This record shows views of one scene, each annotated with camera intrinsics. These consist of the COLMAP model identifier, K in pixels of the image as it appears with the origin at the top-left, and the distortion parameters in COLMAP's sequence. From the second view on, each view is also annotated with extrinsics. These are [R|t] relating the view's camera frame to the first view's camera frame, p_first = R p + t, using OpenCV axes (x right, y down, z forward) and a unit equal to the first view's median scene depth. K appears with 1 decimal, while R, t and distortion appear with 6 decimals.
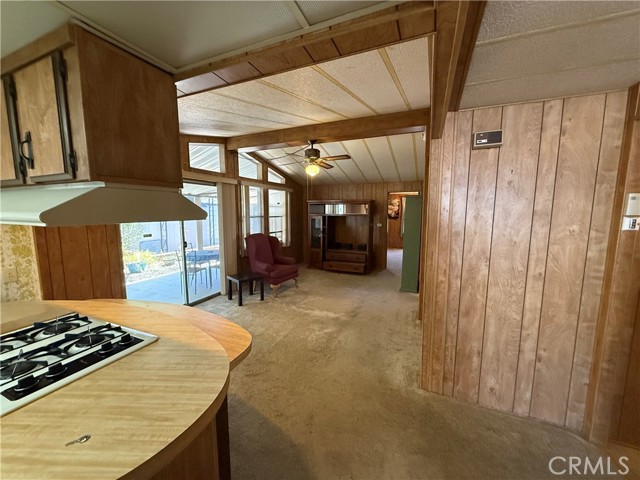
lens RADIAL K [[255.3, 0, 318.3], [0, 255.3, 239.9], [0, 0, 1]] dist [0.000405, 0.000142]
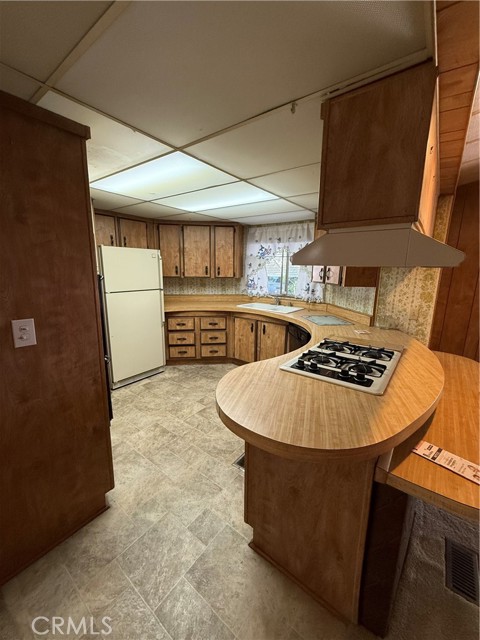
lens RADIAL K [[255.3, 0, 240.1], [0, 255.3, 318.5], [0, 0, 1]] dist [0.000405, 0.000142]
pose [[-0.246610, 0.189511, -0.950405, 0.232616], [-0.123438, 0.966564, 0.224762, -0.021079], [0.961221, 0.172744, -0.214972, 0.461534]]
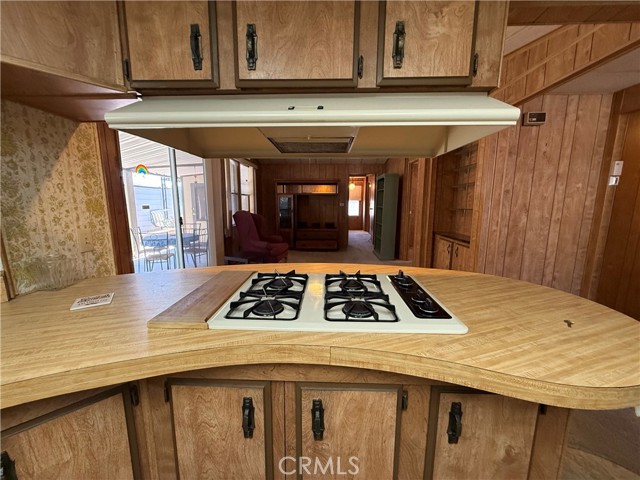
lens RADIAL K [[255.3, 0, 318.3], [0, 255.3, 239.9], [0, 0, 1]] dist [0.000405, 0.000142]
pose [[0.931726, -0.053414, 0.359213, -0.908375], [0.039244, 0.998141, 0.046630, 0.132095], [-0.361036, -0.029350, 0.932090, 0.149233]]
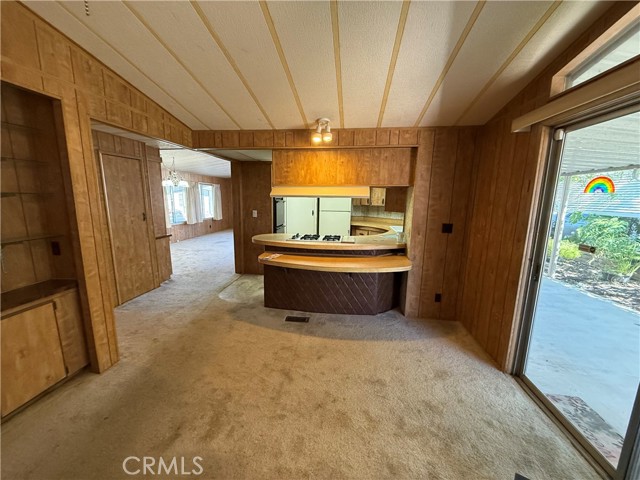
lens RADIAL K [[255.3, 0, 318.3], [0, 255.3, 239.9], [0, 0, 1]] dist [0.000405, 0.000142]
pose [[-0.962069, 0.032277, -0.270890, -0.150194], [-0.044435, 0.961175, 0.272339, -0.269184], [0.269163, 0.274046, -0.923282, 2.536041]]
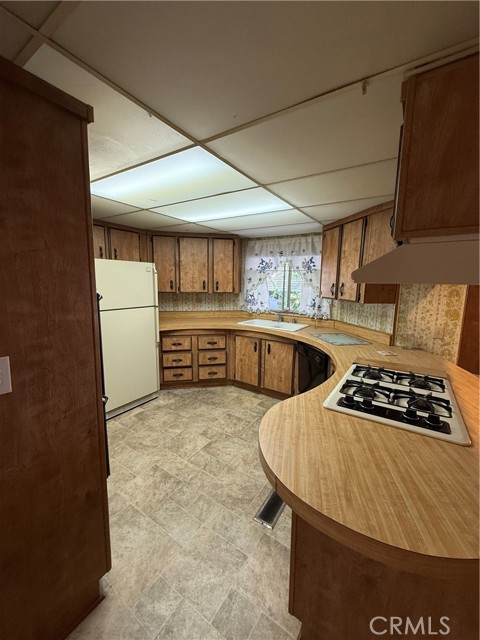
lens RADIAL K [[255.3, 0, 240.1], [0, 255.3, 318.5], [0, 0, 1]] dist [0.000405, 0.000142]
pose [[-0.181721, 0.142727, -0.972937, 0.110555], [-0.125961, 0.977881, 0.166978, -0.008711], [0.975249, 0.152896, -0.159724, 0.290674]]
